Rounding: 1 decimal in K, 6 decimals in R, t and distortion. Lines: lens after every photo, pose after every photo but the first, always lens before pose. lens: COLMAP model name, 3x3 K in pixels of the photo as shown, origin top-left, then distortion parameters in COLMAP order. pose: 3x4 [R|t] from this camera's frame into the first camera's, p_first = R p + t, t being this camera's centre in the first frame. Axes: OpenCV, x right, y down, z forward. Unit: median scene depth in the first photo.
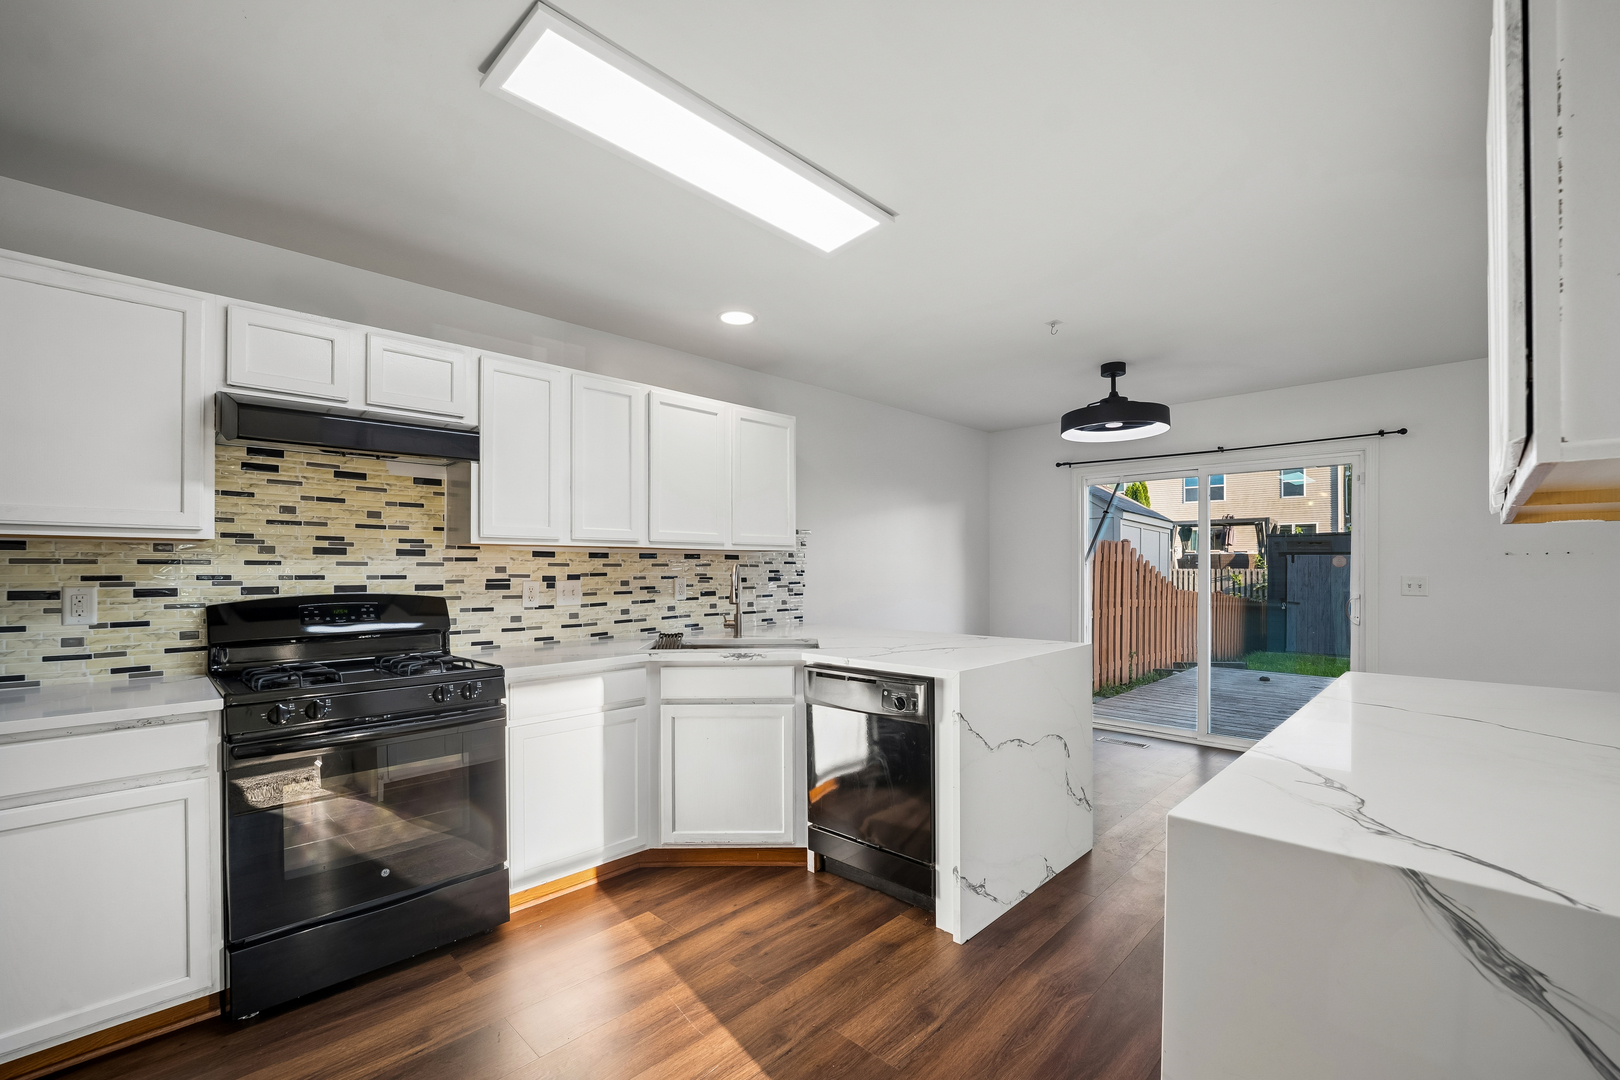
lens RADIAL K [[682.8, 0, 810.9], [0, 682.8, 565.8], [0, 0, 1]] dist [-0.011293, -0.000414]
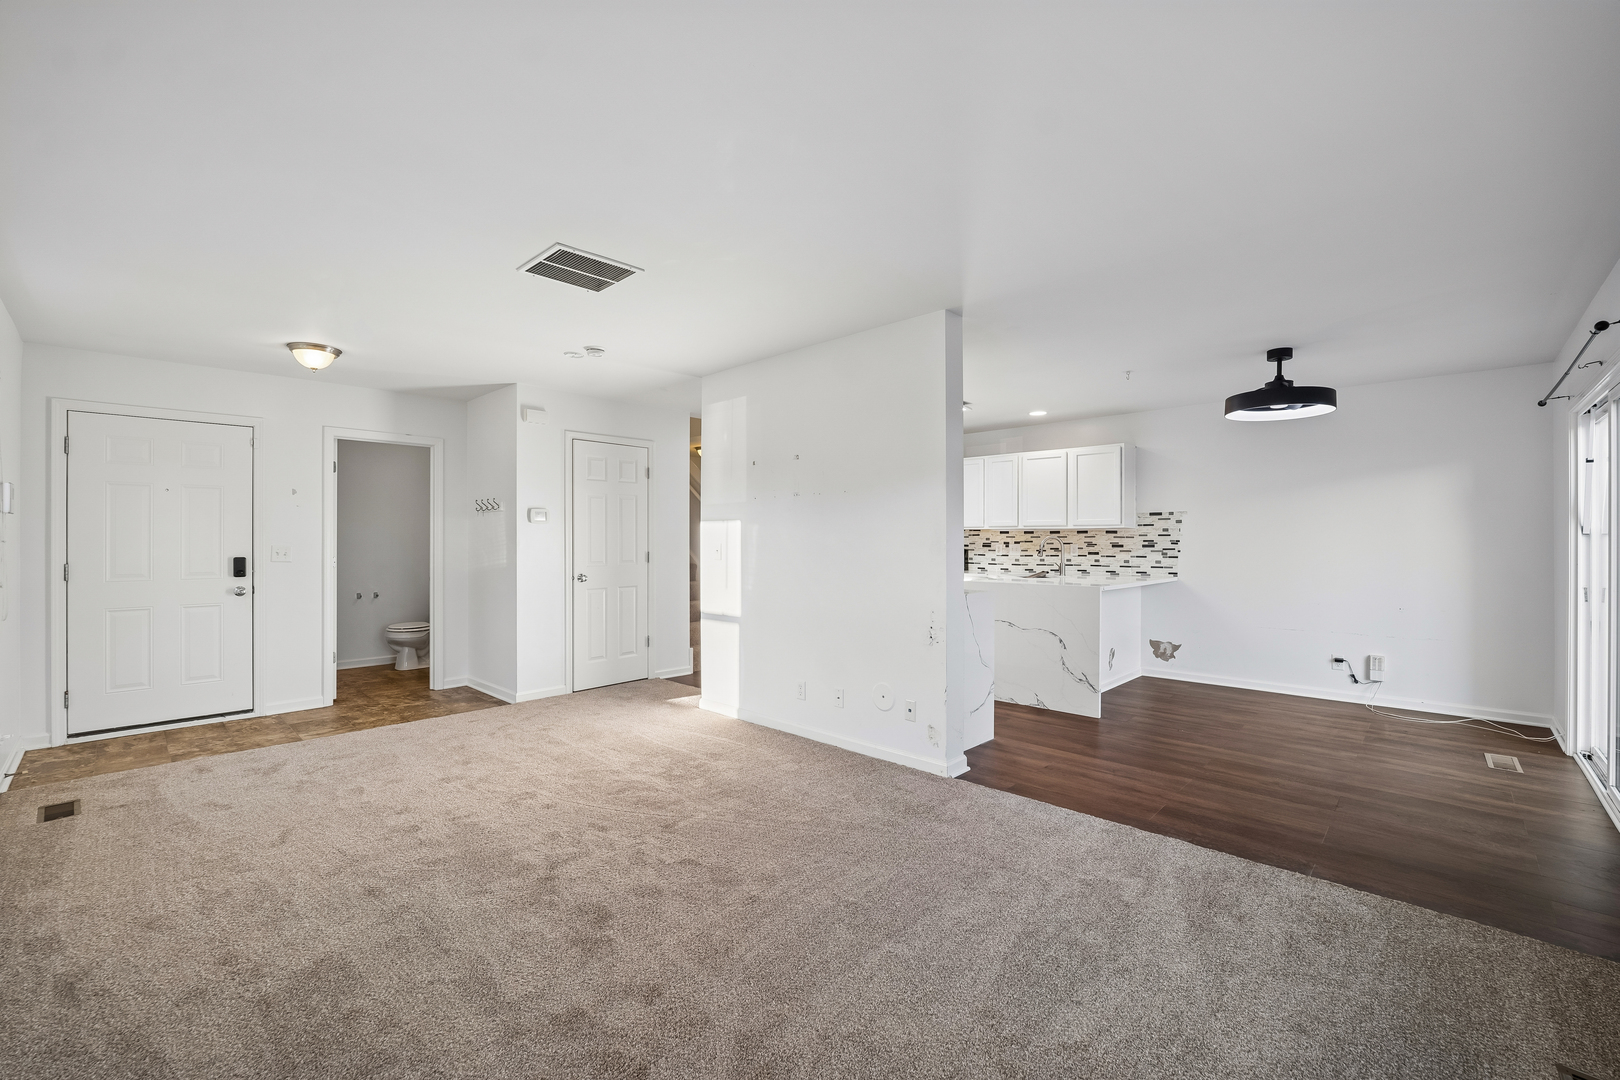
lens RADIAL K [[682.8, 0, 810.0], [0, 682.8, 540.2], [0, 0, 1]] dist [-0.011293, -0.000414]
pose [[0.009384, 0.002842, -0.999952, 1.903135], [0.001659, 0.999995, 0.002858, 0.001154], [0.999955, -0.001686, 0.009380, 0.316003]]
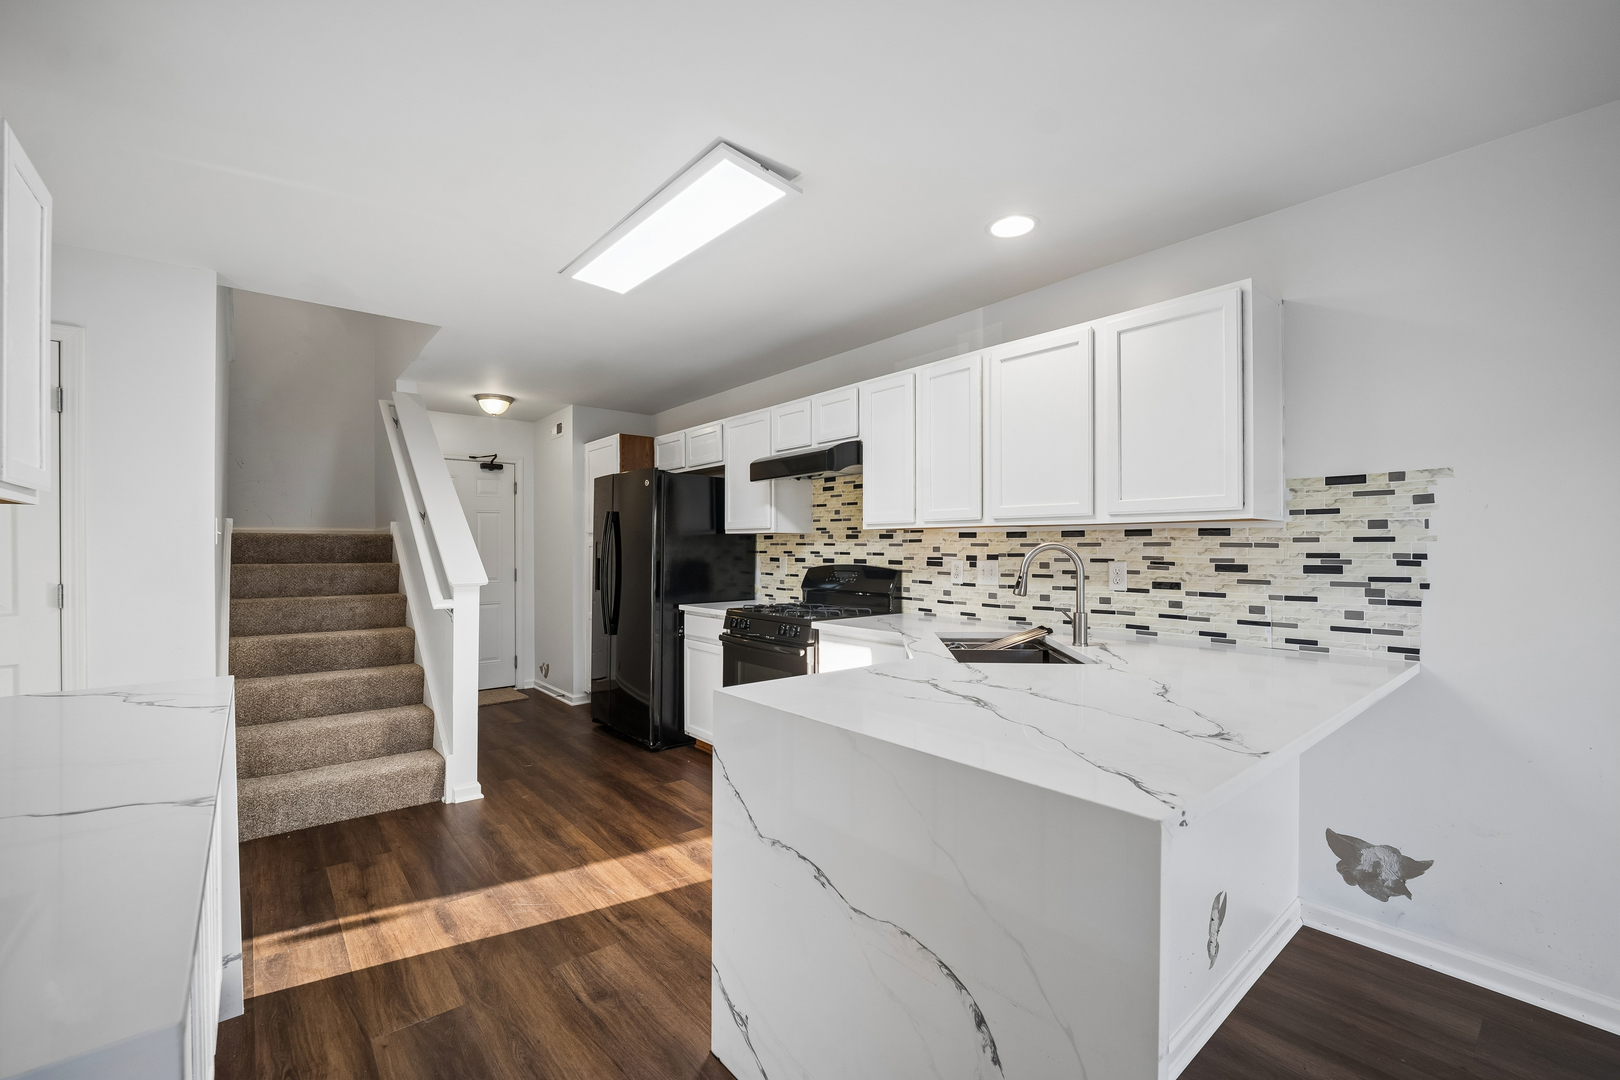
lens RADIAL K [[682.8, 0, 813.1], [0, 682.8, 545.9], [0, 0, 1]] dist [-0.011293, -0.000414]
pose [[-0.098768, 0.002214, -0.995108, 0.690862], [0.004868, 0.999987, 0.001742, -0.002998], [0.995099, -0.004673, -0.098777, 0.858091]]
